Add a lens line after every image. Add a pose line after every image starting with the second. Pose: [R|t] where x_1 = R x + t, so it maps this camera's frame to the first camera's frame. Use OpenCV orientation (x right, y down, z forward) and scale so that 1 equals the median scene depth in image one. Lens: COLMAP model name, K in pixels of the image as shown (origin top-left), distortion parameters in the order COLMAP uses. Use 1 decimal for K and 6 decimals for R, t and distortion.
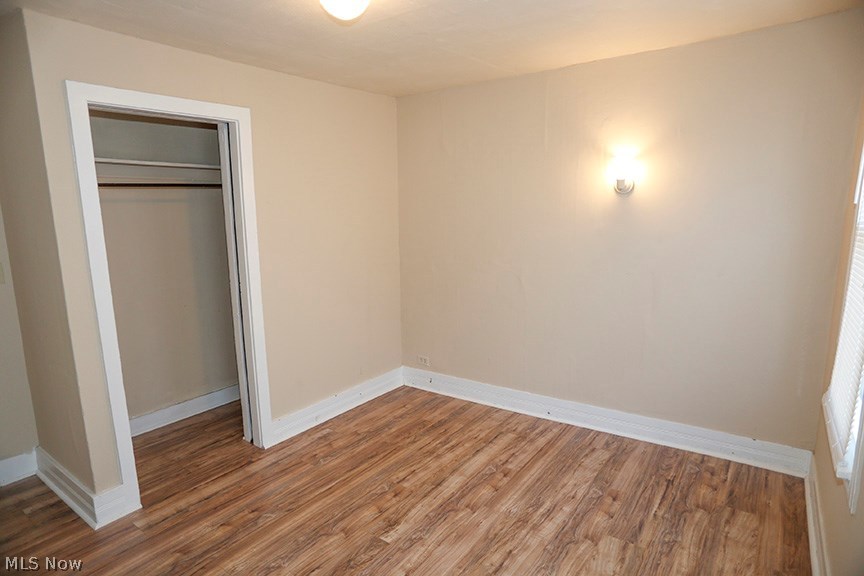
lens RADIAL K [[492.7, 0, 432.0], [0, 492.7, 288.0], [0, 0, 1]] dist [-0.070210, 0.045091]
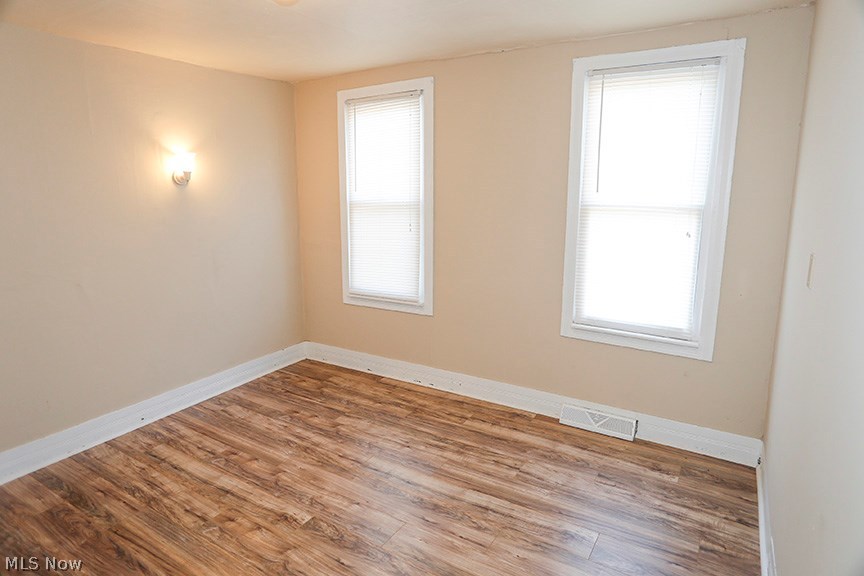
lens RADIAL K [[492.7, 0, 432.0], [0, 492.7, 288.0], [0, 0, 1]] dist [-0.070210, 0.045091]
pose [[-0.072690, -0.178023, 0.981338, -0.815480], [0.179020, 0.965632, 0.188434, -0.074866], [-0.981156, 0.189377, -0.038322, 0.549836]]
